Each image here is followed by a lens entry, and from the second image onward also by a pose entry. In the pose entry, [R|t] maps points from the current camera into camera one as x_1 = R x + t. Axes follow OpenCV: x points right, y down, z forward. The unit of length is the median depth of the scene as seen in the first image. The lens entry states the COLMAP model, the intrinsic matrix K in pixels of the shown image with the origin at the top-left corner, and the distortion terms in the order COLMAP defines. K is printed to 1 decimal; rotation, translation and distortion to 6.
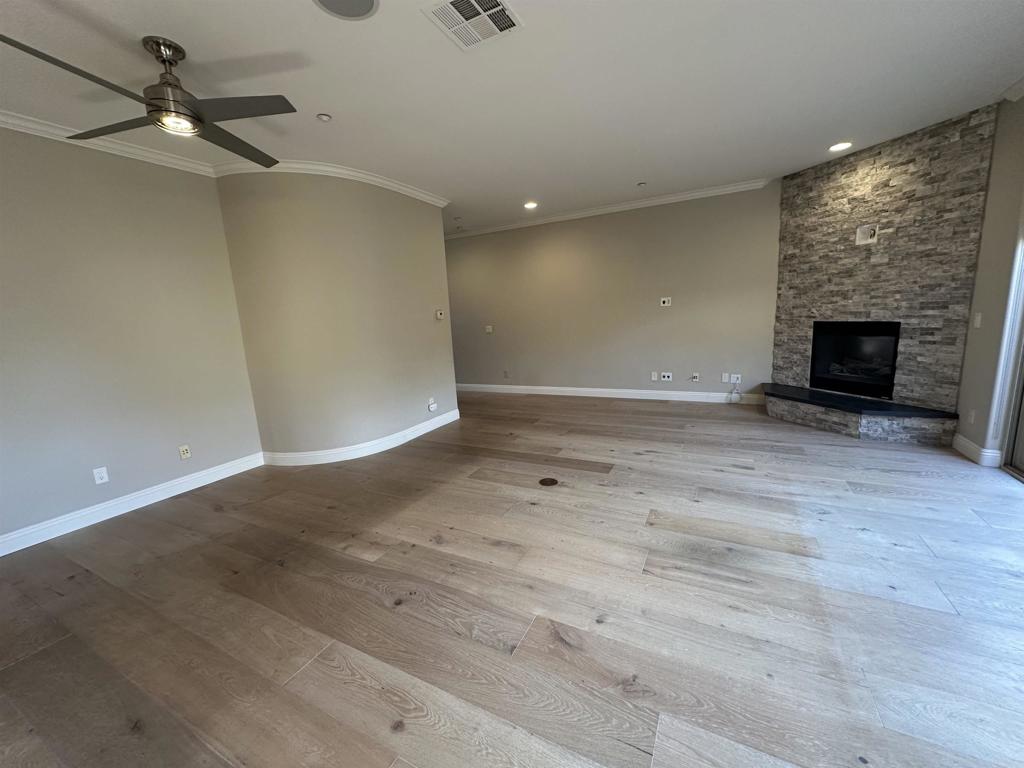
lens RADIAL K [[409.0, 0, 509.2], [0, 409.0, 384.1], [0, 0, 1]] dist [-0.001485, -0.000019]
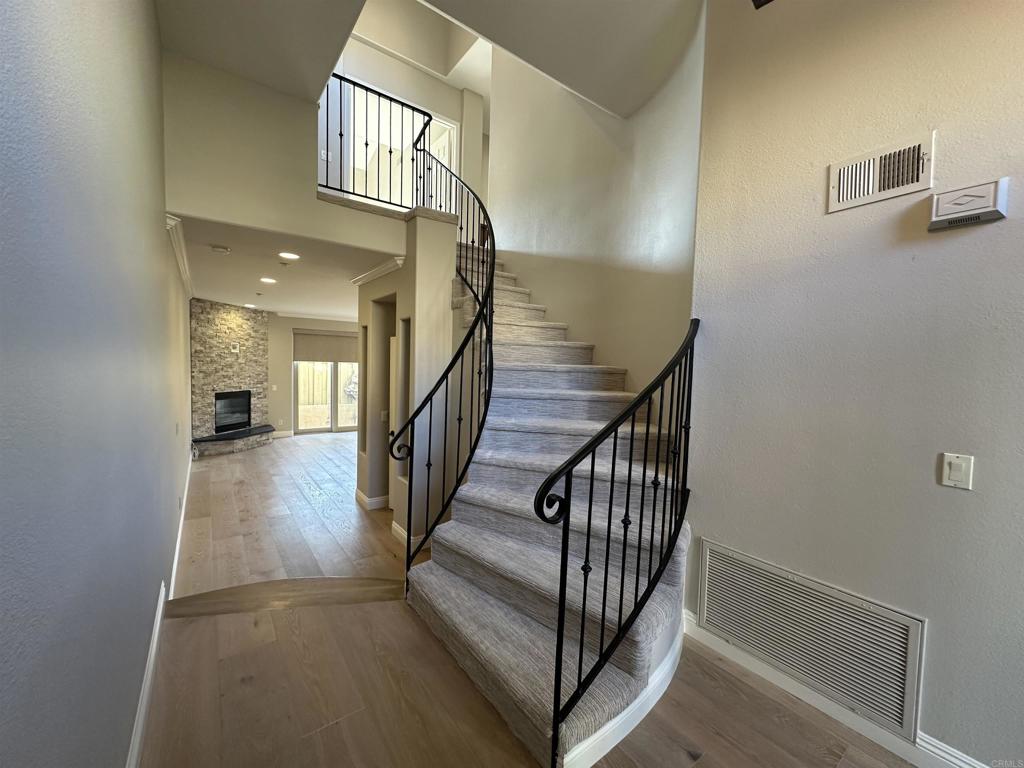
lens RADIAL K [[409.0, 0, 513.4], [0, 409.0, 381.7], [0, 0, 1]] dist [-0.001485, -0.000019]
pose [[-0.899759, 0.015813, 0.436101, -1.205261], [0.102151, 0.979210, 0.175251, -0.421774], [-0.424263, 0.202232, -0.882668, 2.245759]]
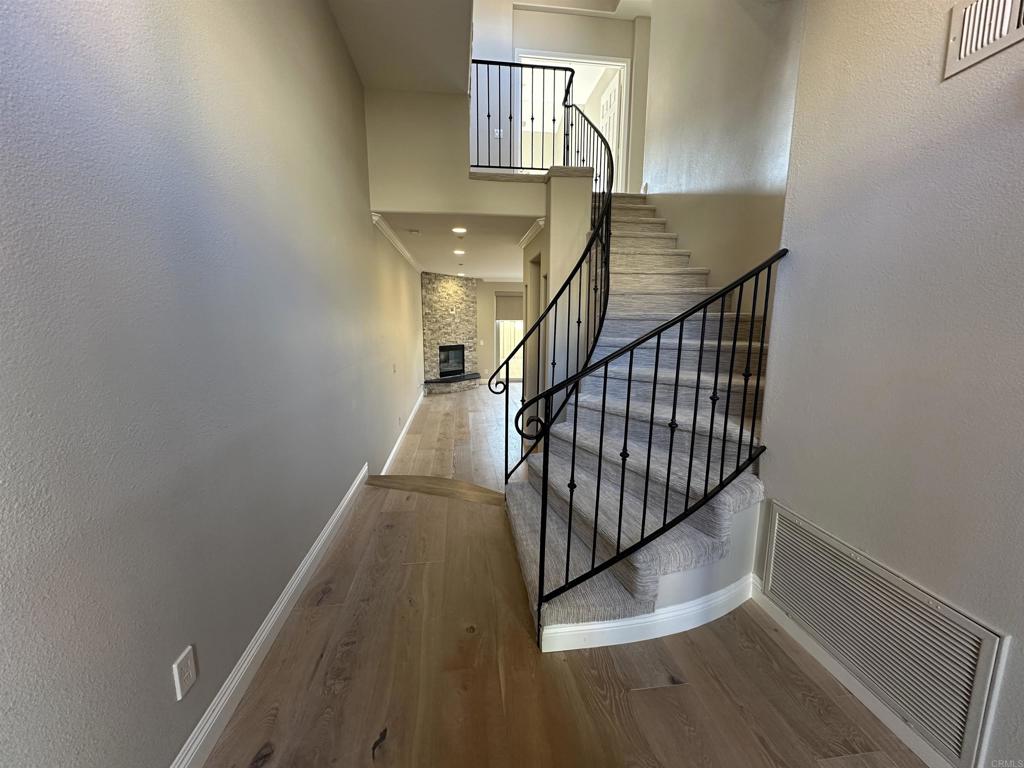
lens RADIAL K [[409.0, 0, 509.3], [0, 409.0, 381.8], [0, 0, 1]] dist [-0.001485, -0.000019]
pose [[-0.560619, -0.068740, 0.825216, -1.399151], [0.173547, 0.964663, 0.198257, -0.385163], [-0.809683, 0.254361, -0.528879, 2.177572]]
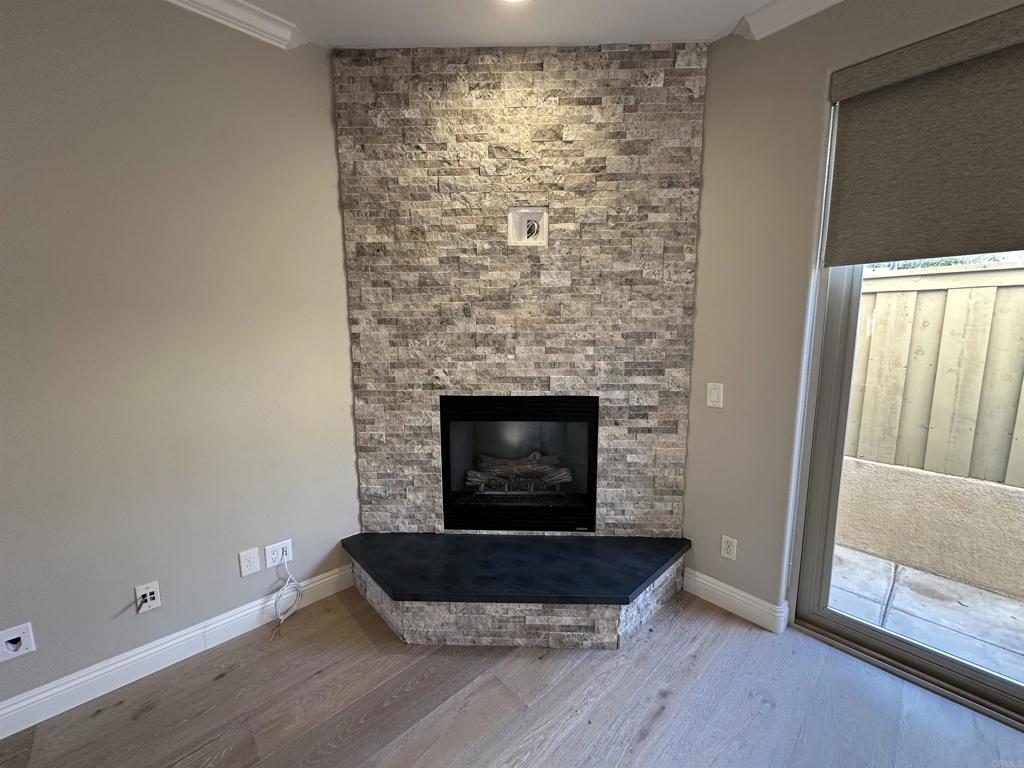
lens RADIAL K [[409.0, 0, 512.4], [0, 409.0, 381.8], [0, 0, 1]] dist [-0.001485, -0.000019]
pose [[0.323542, -0.076550, 0.943112, 0.385837], [0.151277, 0.988086, 0.028304, -0.199120], [-0.934043, 0.133514, 0.331267, 0.894802]]
